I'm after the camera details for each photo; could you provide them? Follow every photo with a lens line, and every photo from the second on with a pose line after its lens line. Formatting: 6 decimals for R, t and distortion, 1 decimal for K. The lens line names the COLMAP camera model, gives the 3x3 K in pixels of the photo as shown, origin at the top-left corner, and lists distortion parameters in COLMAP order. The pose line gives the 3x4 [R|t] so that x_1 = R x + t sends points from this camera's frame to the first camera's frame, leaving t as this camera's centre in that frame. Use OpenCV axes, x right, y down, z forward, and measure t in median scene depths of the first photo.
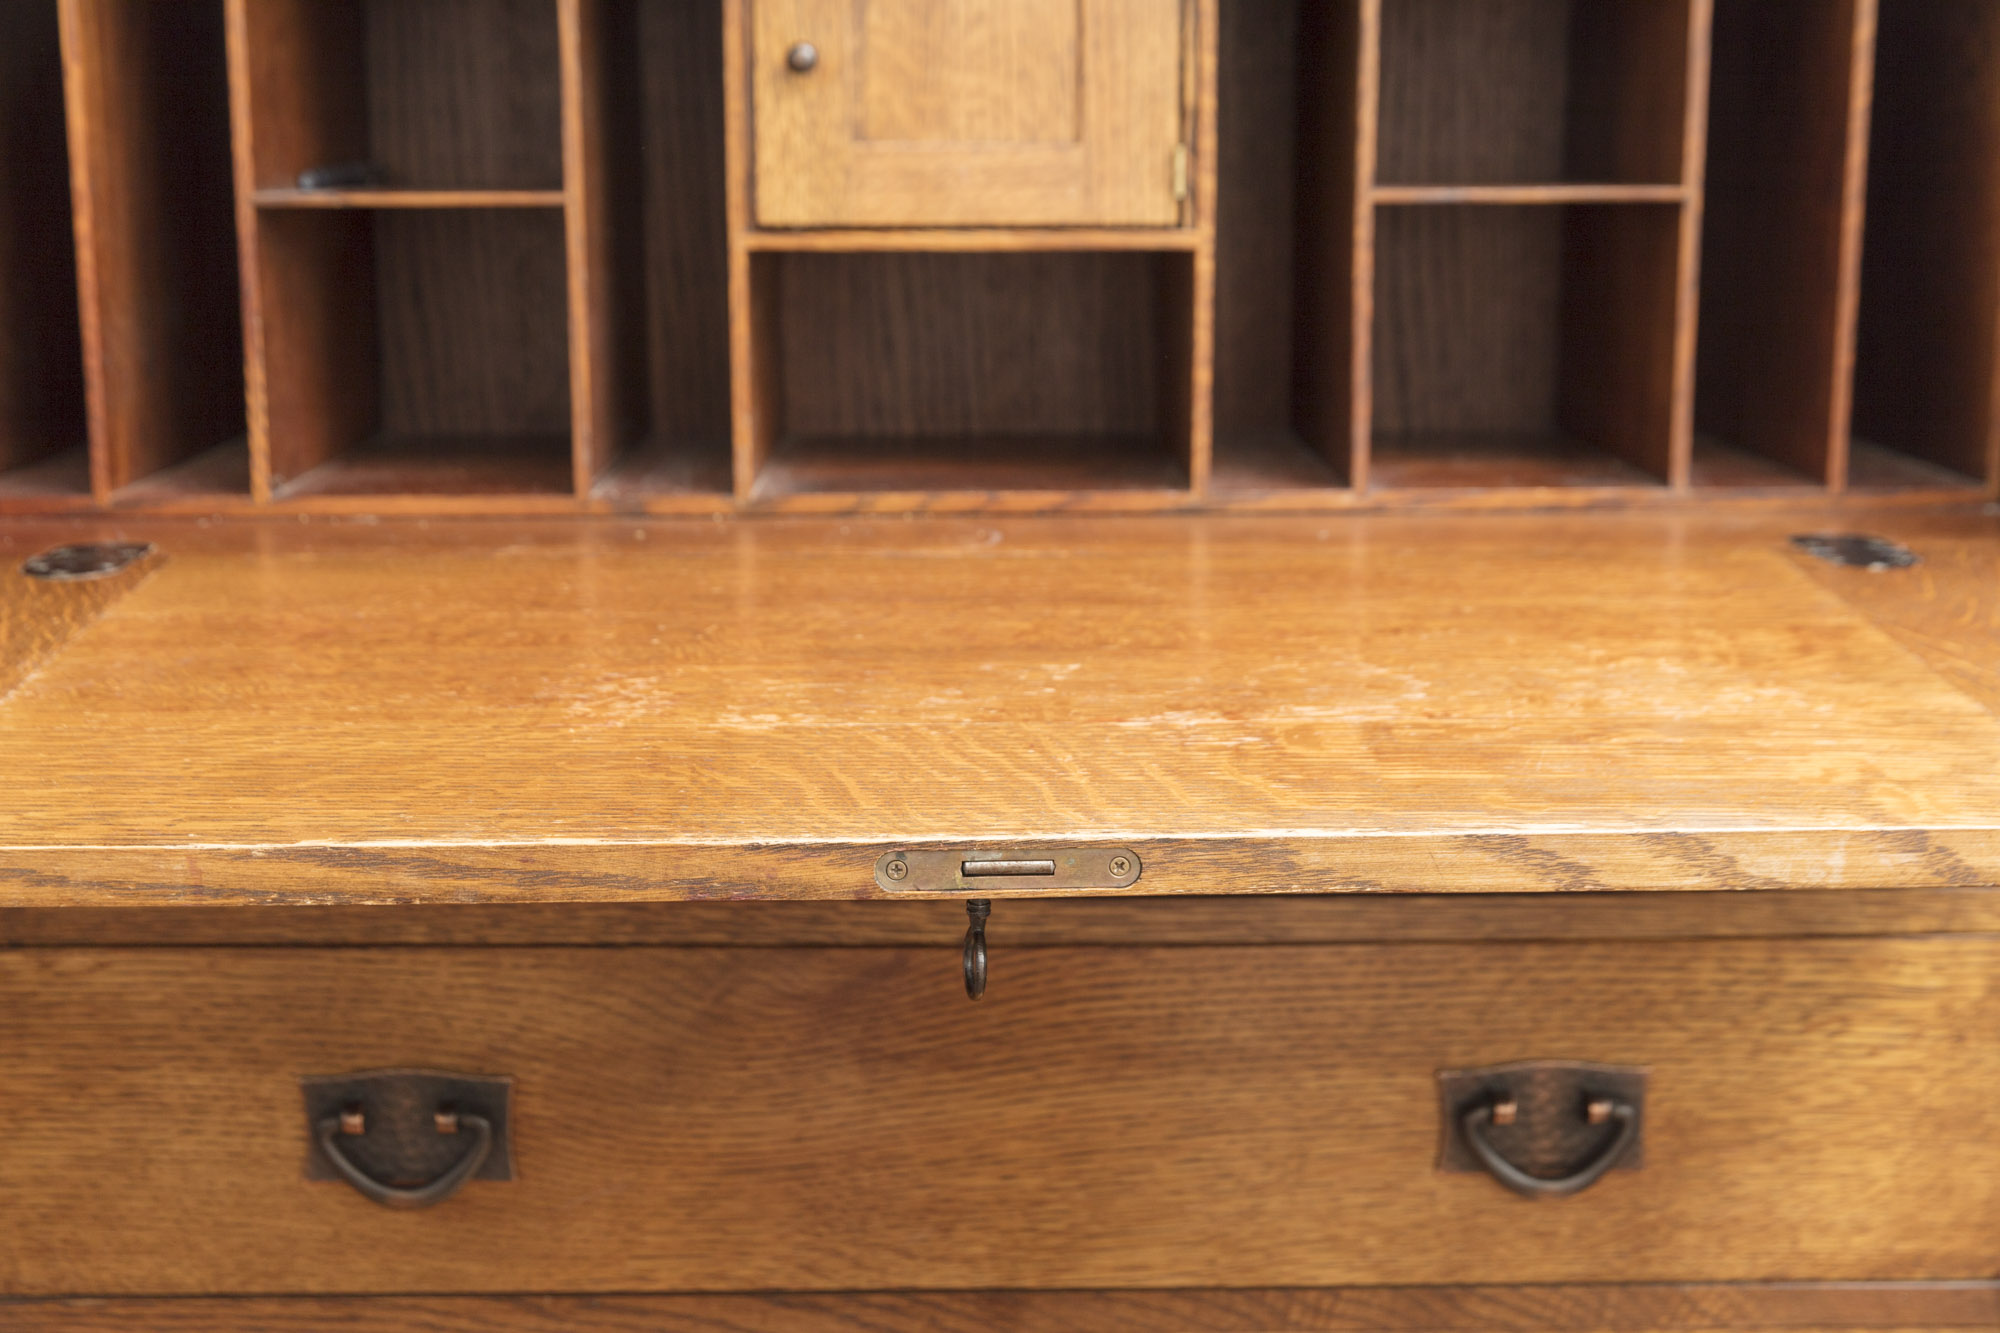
lens RADIAL K [[2687.3, 0, 990.1], [0, 2687.3, 647.4], [0, 0, 1]] dist [0.001285, 0.000000]
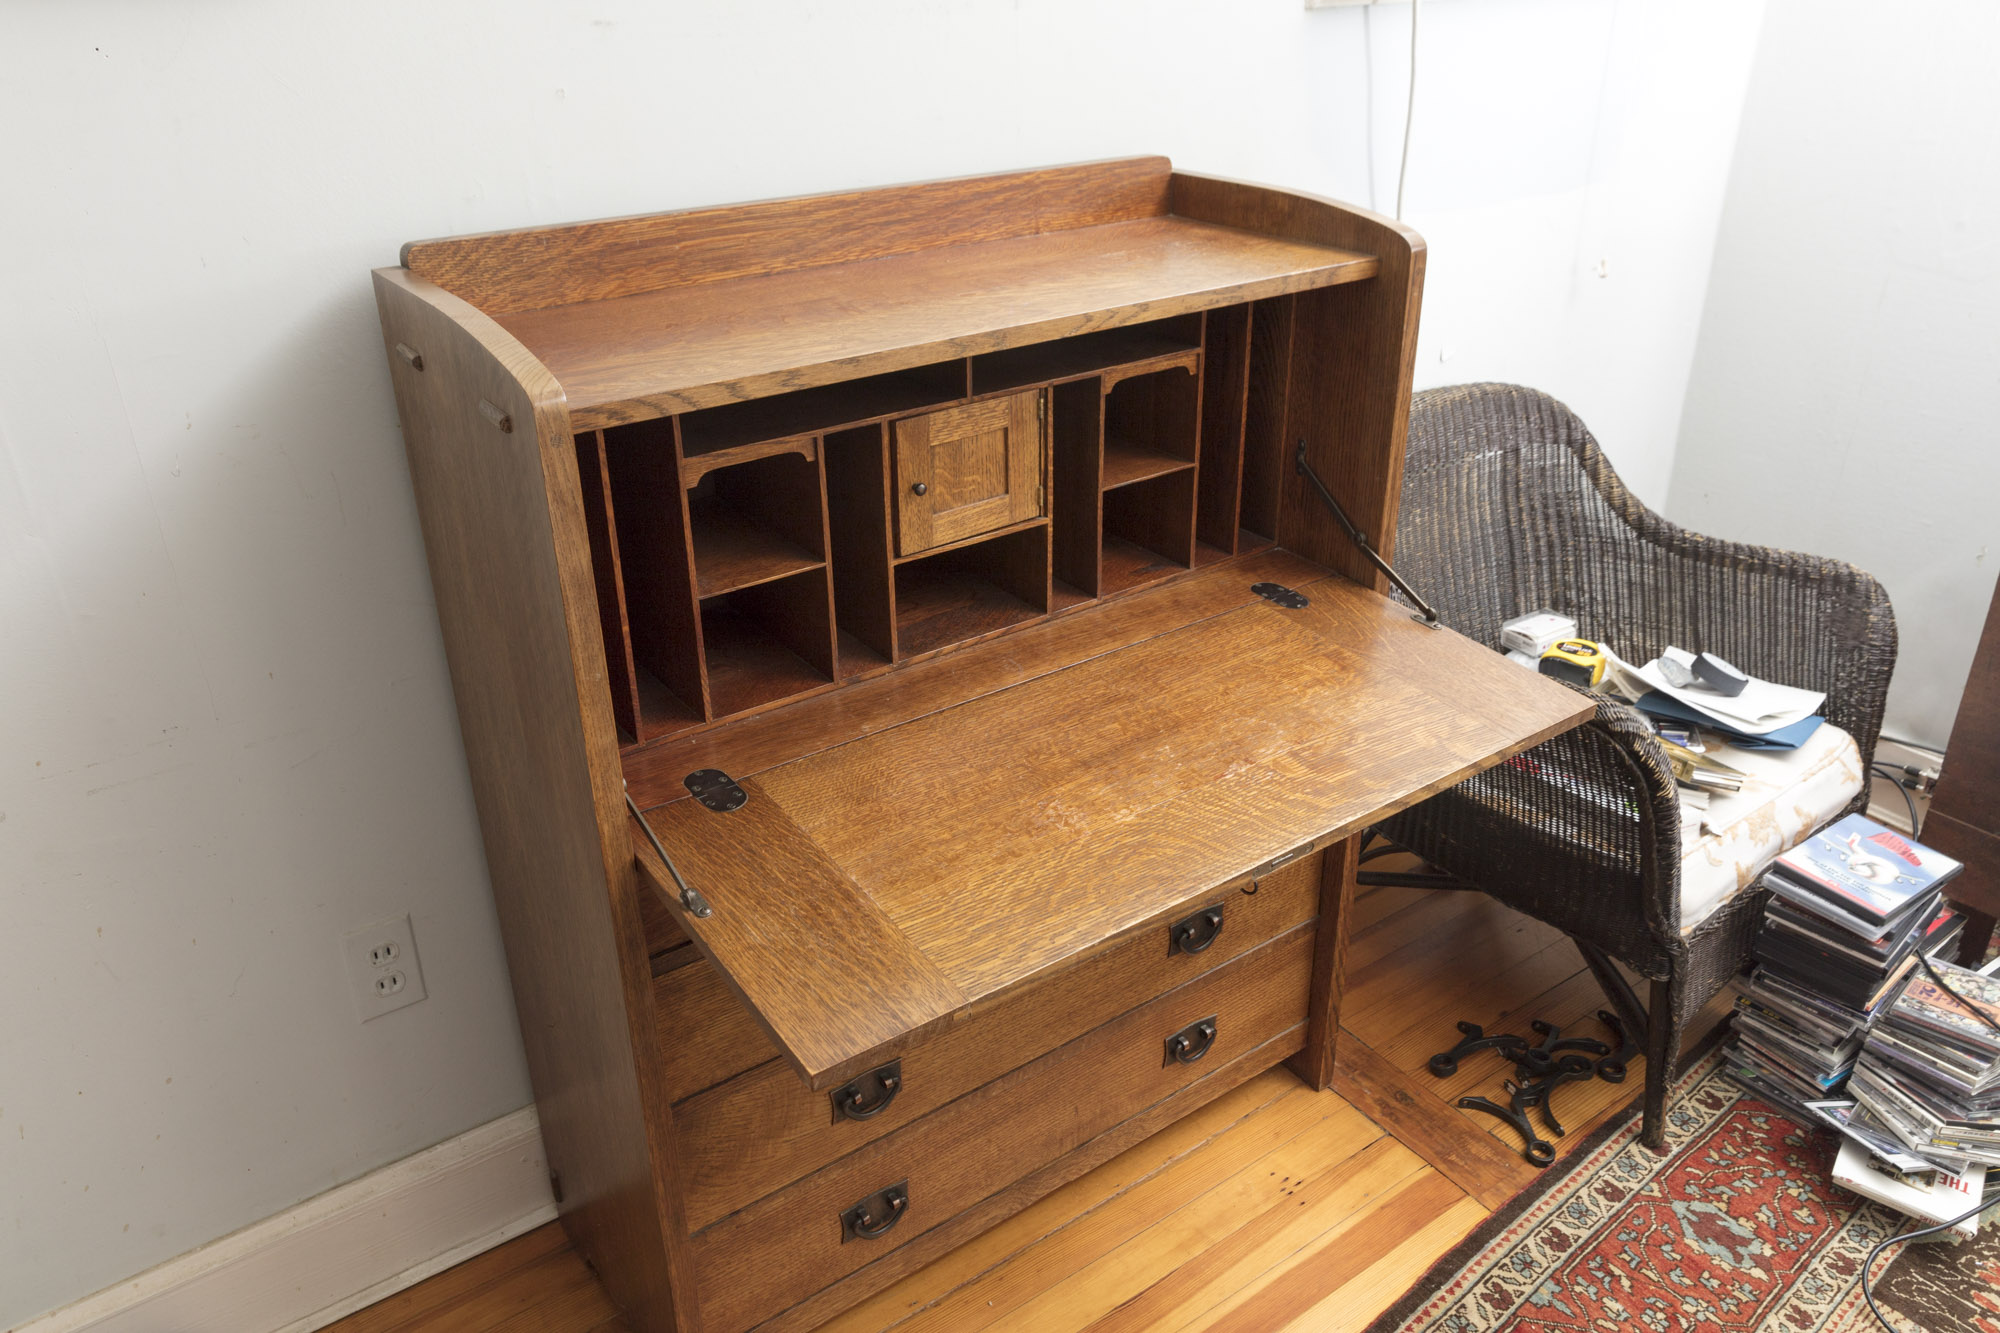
lens RADIAL K [[1482.2, 0, 996.6], [0, 1482.2, 659.3], [0, 0, 1]] dist [-0.007747, 0.005470]
pose [[0.819647, -0.260907, 0.510006, -0.724353], [0.119961, 0.948699, 0.292539, -0.455949], [-0.560168, -0.178597, 0.808897, -0.107939]]
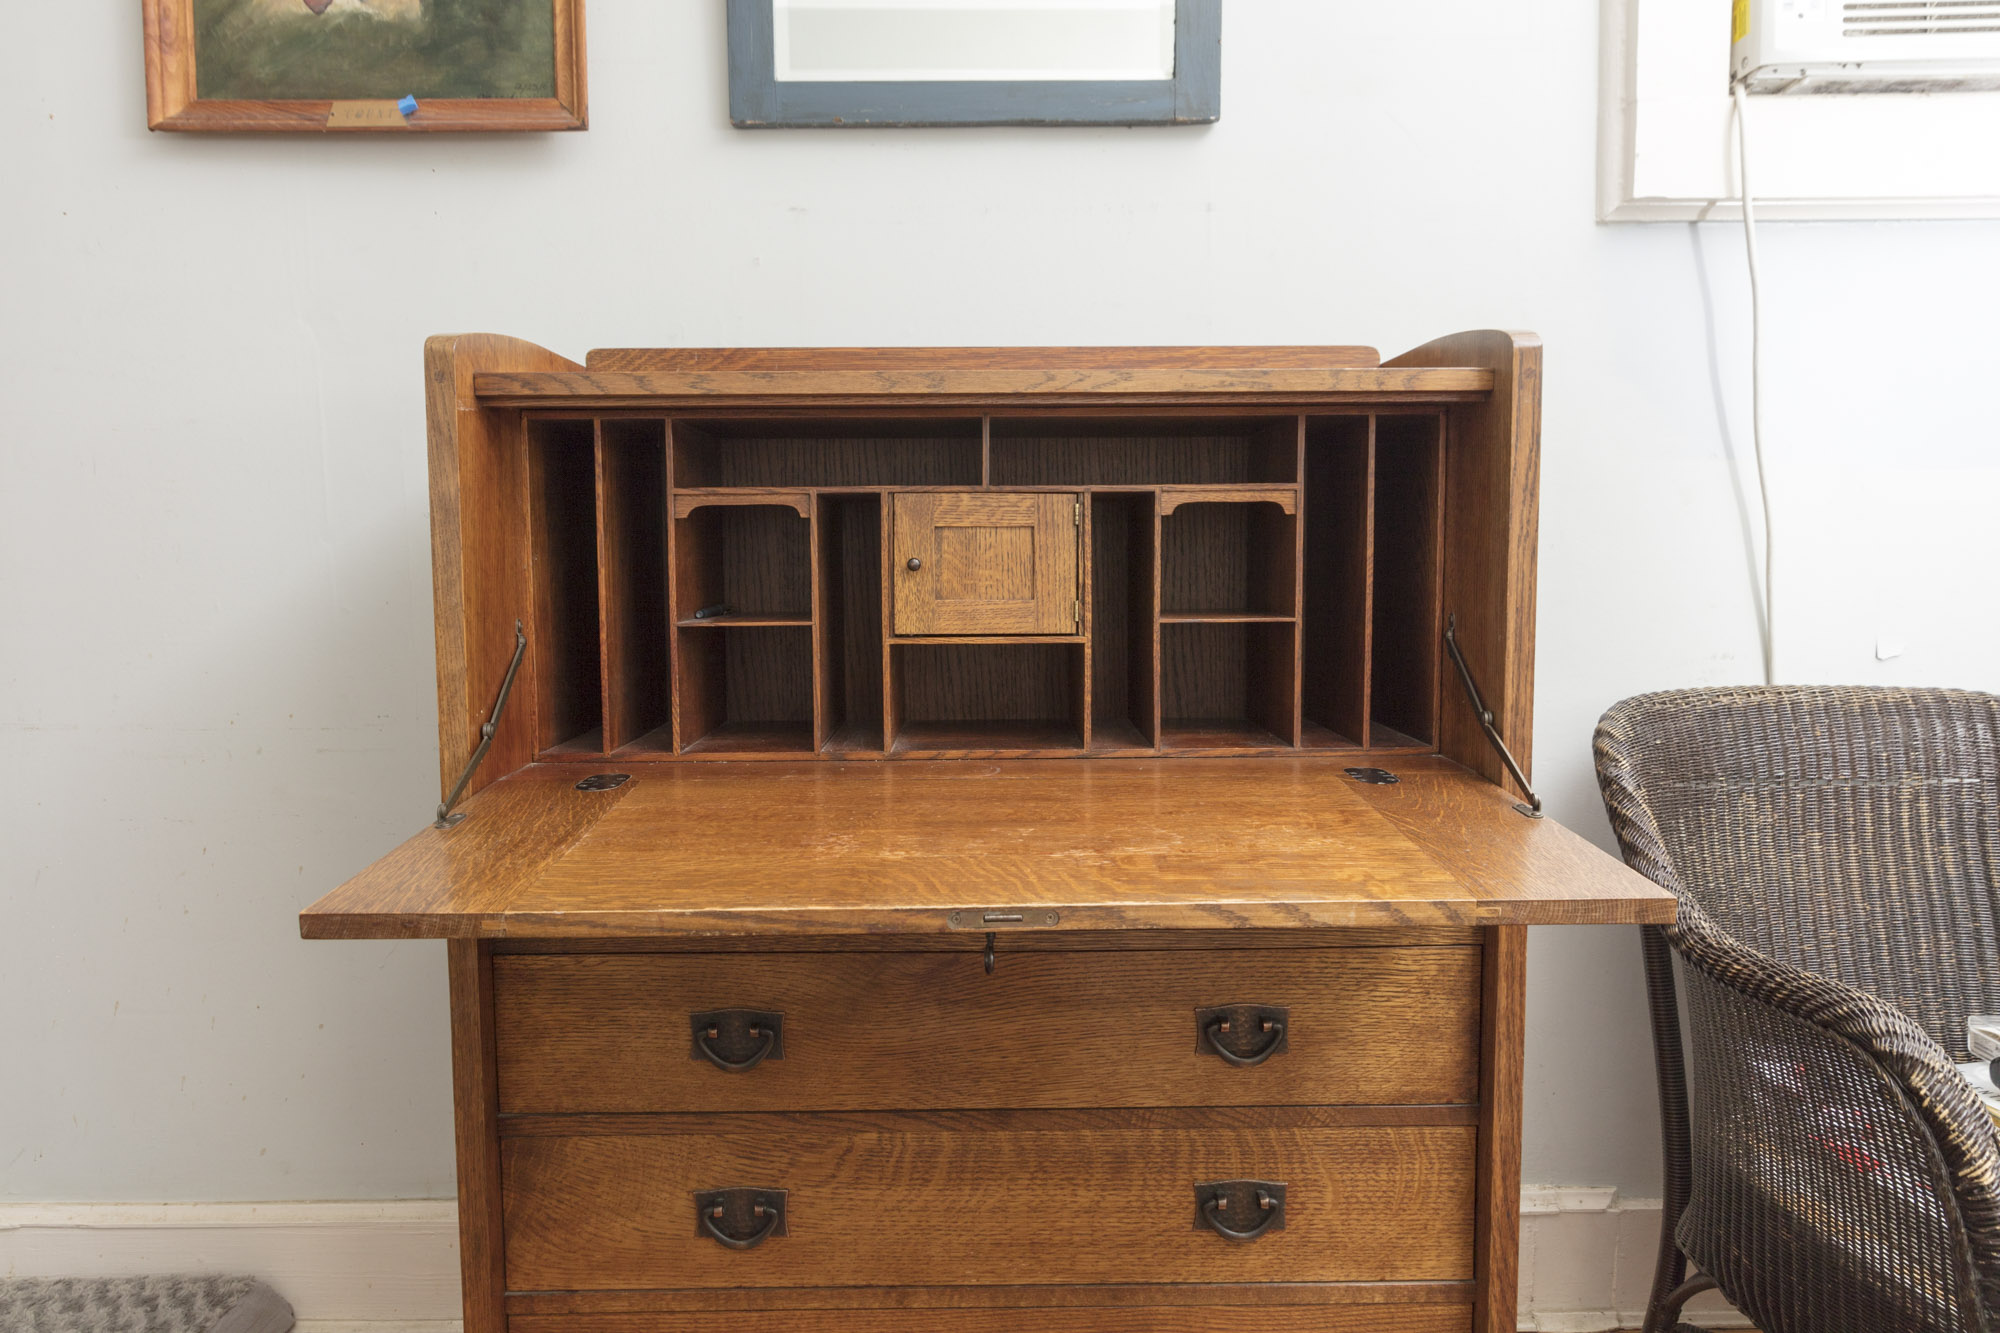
lens RADIAL K [[1301.2, 0, 993.2], [0, 1301.2, 656.4], [0, 0, 1]] dist [0.006090, -0.014286]
pose [[0.999992, -0.003261, -0.002263, 0.000921], [0.002987, 0.993672, -0.112285, -0.012930], [0.002615, 0.112278, 0.993673, -0.114963]]
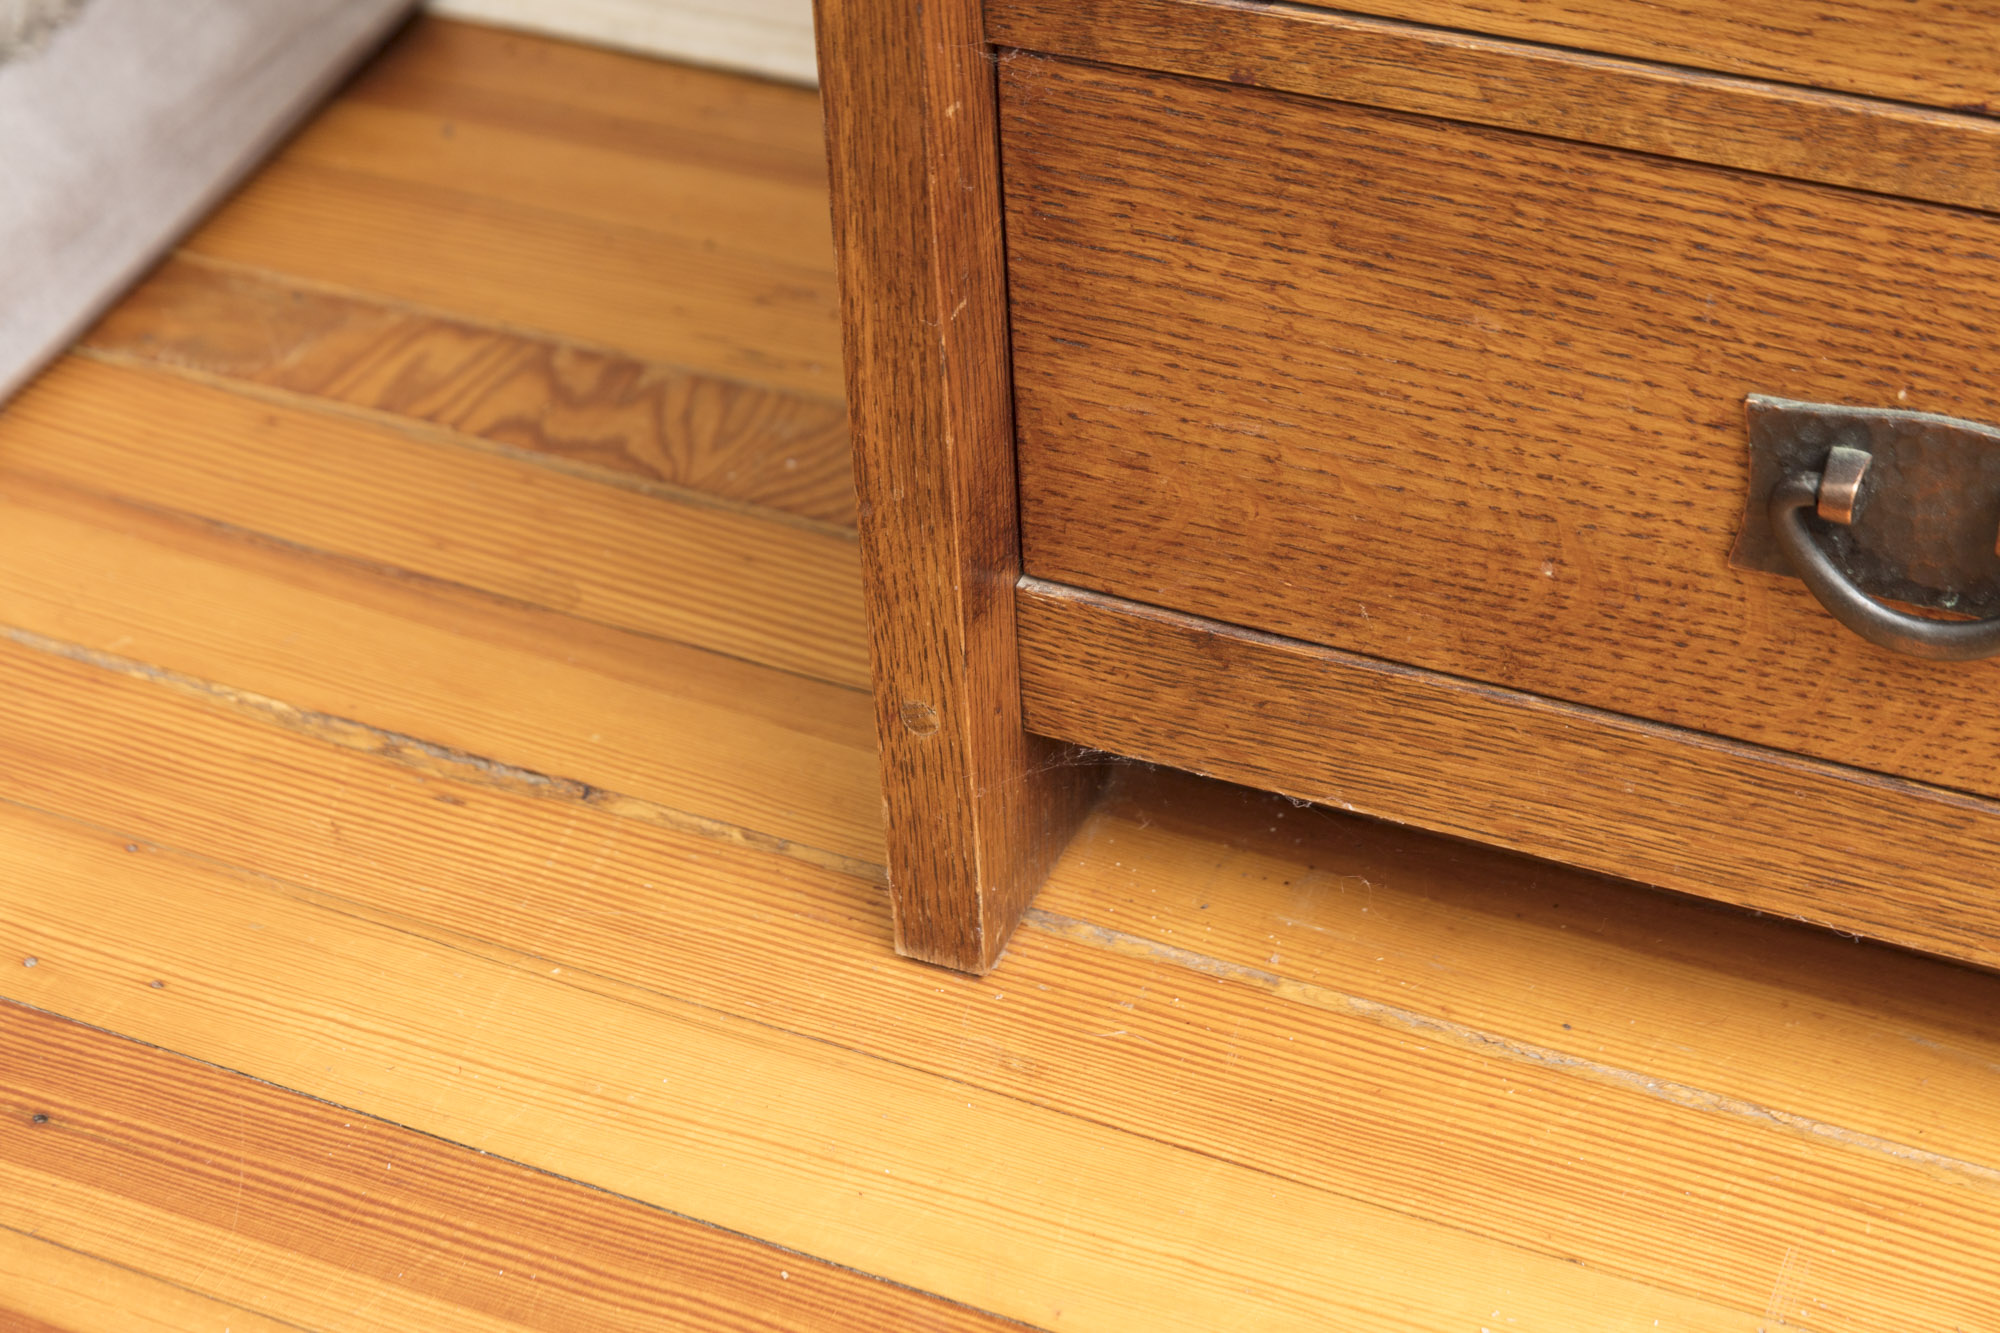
lens RADIAL K [[3642.2, 0, 992.8], [0, 3642.2, 675.7], [0, 0, 1]] dist [-0.030645, 0.000000]
pose [[0.908767, 0.227666, -0.349730, -0.125976], [-0.037571, 0.879303, 0.474779, 0.176023], [0.415610, -0.418324, 0.807635, 0.387085]]
